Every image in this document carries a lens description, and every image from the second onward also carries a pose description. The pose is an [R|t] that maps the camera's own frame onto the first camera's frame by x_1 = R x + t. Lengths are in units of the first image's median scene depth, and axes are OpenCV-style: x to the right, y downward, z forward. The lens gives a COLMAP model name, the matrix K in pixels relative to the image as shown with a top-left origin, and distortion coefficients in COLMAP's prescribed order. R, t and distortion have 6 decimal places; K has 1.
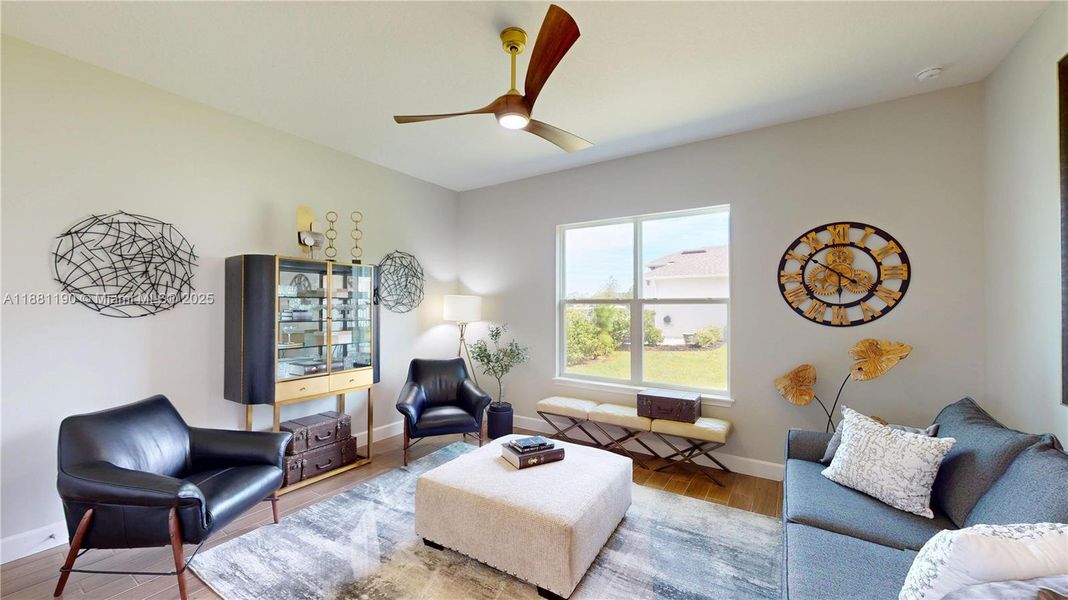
lens RADIAL K [[391.7, 0, 534.3], [0, 391.7, 301.5], [0, 0, 1]] dist [0.001032, 0.000037]
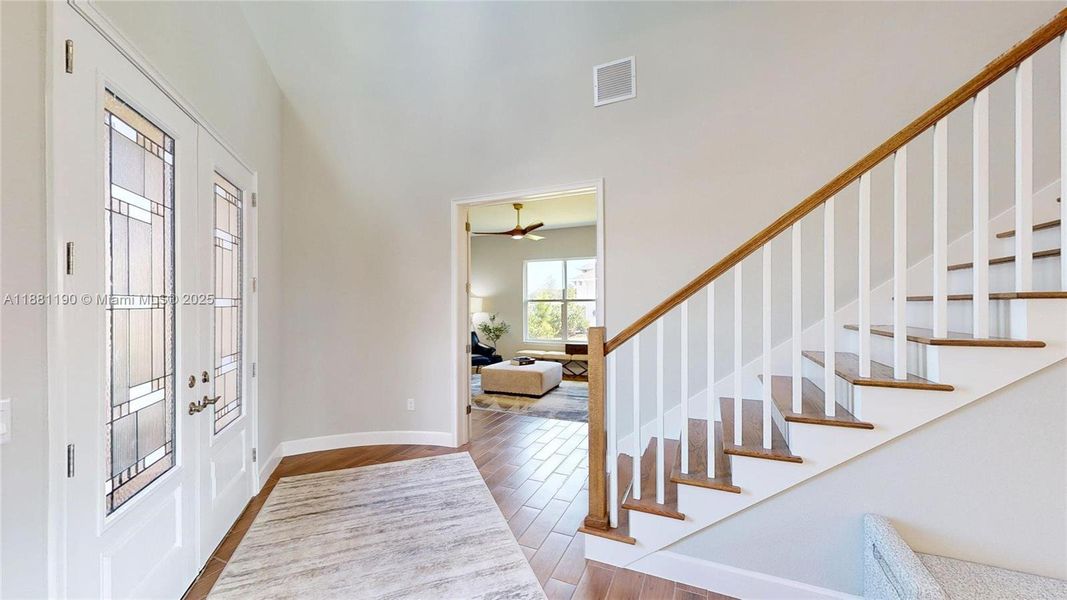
lens RADIAL K [[391.4, 0, 533.8], [0, 391.4, 301.5], [0, 0, 1]] dist [0.001032, 0.000037]
pose [[0.986936, -0.015876, 0.160330, -0.277483], [0.014123, 0.999827, 0.012070, -0.026209], [-0.160494, -0.009648, 0.986990, -1.224285]]
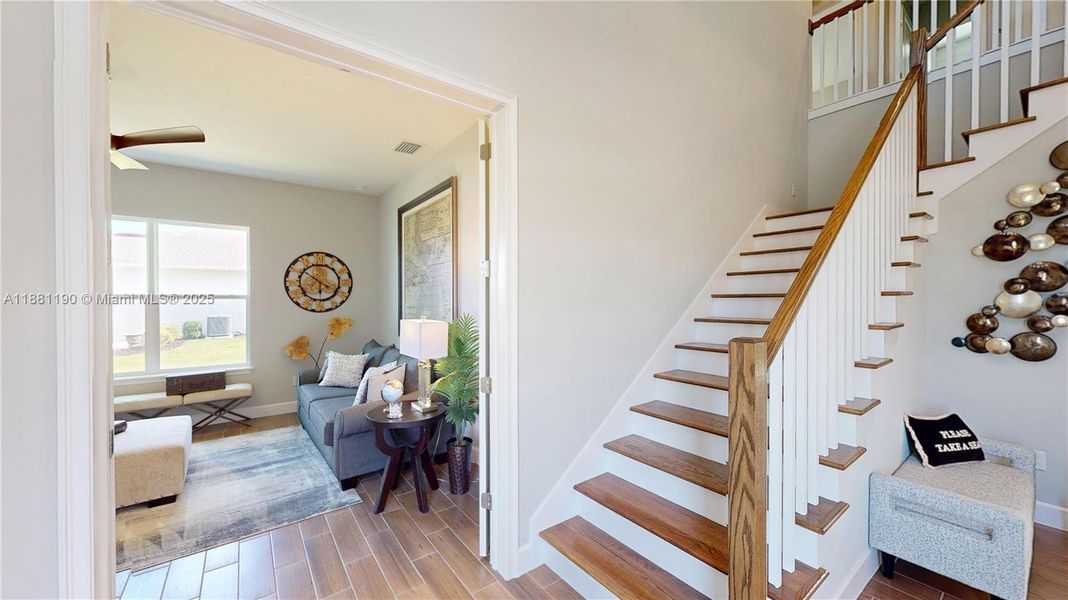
lens RADIAL K [[391.7, 0, 534.3], [0, 391.7, 301.5], [0, 0, 1]] dist [0.001032, 0.000037]
pose [[0.342649, -0.007104, 0.939437, -0.509291], [-0.006514, 0.999929, 0.009938, -0.006756], [-0.939441, -0.009525, 0.342579, -0.470478]]
